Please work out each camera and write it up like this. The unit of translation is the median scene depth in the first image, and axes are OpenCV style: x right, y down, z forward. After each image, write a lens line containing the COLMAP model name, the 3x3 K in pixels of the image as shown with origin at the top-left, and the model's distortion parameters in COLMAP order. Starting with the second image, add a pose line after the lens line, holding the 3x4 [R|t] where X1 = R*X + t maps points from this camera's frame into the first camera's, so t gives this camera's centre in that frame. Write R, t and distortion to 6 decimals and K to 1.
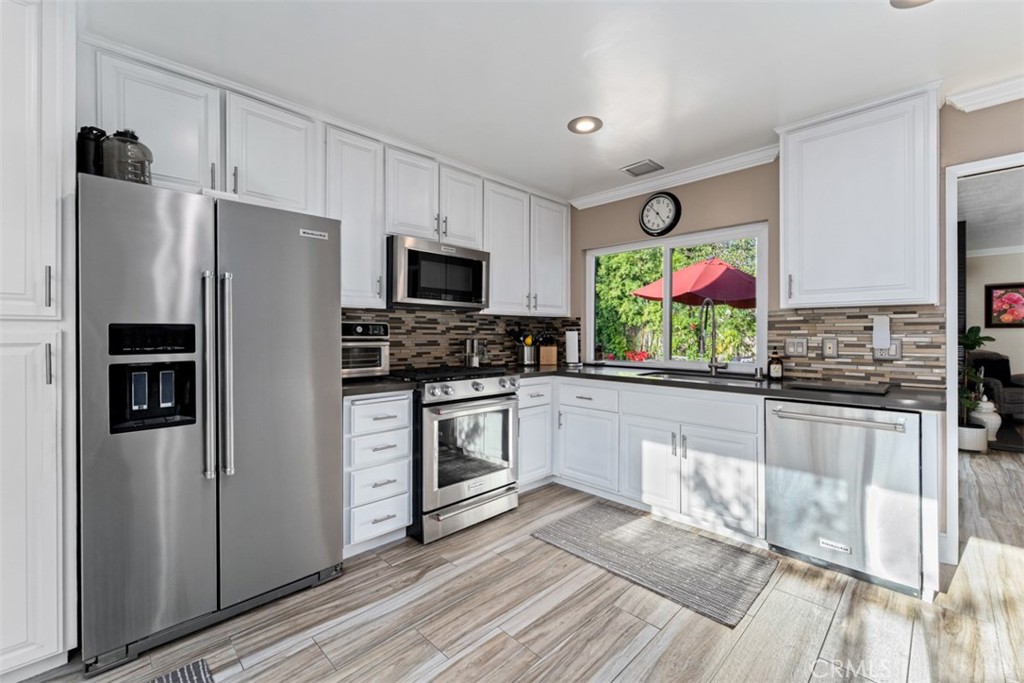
lens RADIAL K [[428.1, 0, 509.4], [0, 428.1, 333.4], [0, 0, 1]] dist [0.000425, -0.000205]
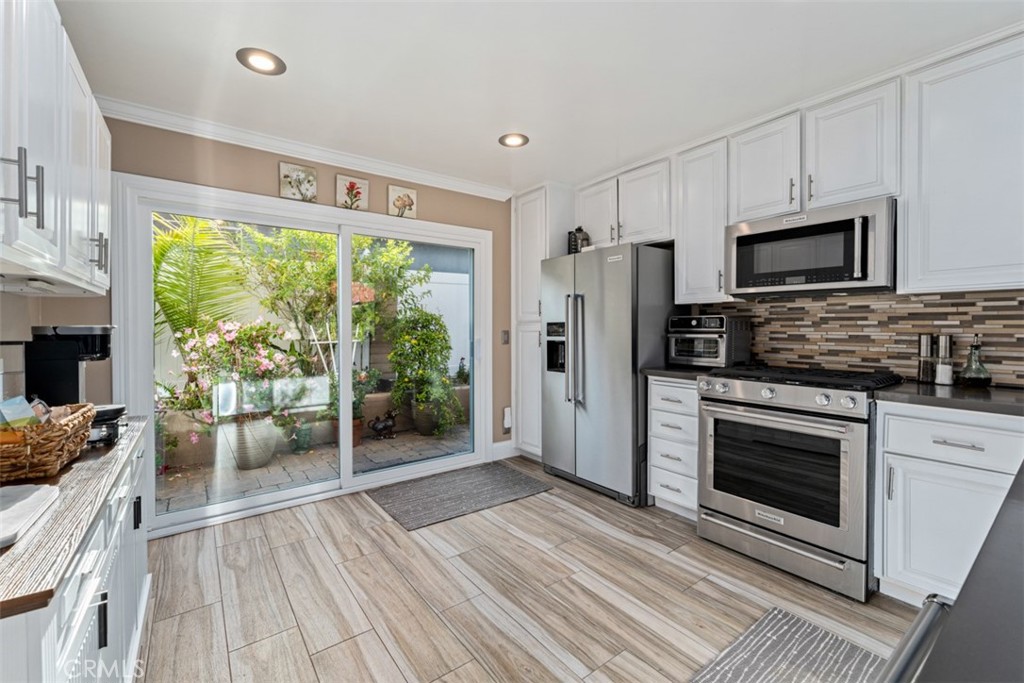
lens RADIAL K [[428.1, 0, 509.4], [0, 428.1, 333.4], [0, 0, 1]] dist [0.000425, -0.000205]
pose [[-0.136744, 0.013504, -0.990514, 0.813560], [0.003592, 0.999907, 0.013136, 0.002086], [0.990600, -0.001761, -0.136780, 0.663757]]
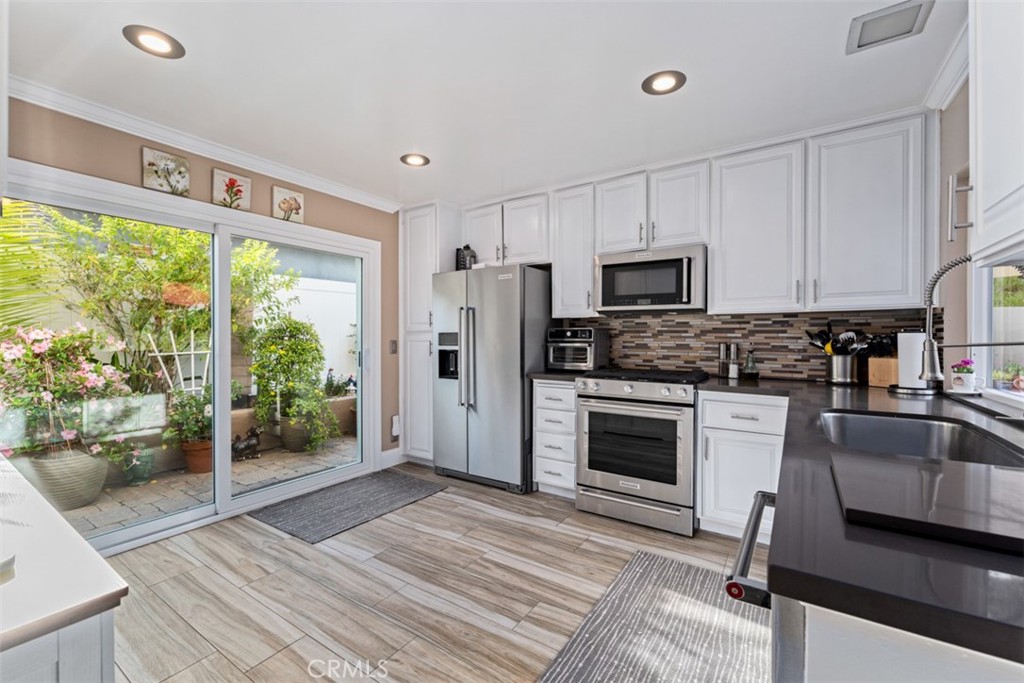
lens RADIAL K [[425.9, 0, 510.3], [0, 425.9, 341.3], [0, 0, 1]] dist [0.000911, -0.000144]
pose [[0.203746, 0.009476, -0.978978, 0.906690], [0.000064, 0.999953, 0.009692, 0.001145], [0.979024, -0.002037, 0.203736, 0.539430]]
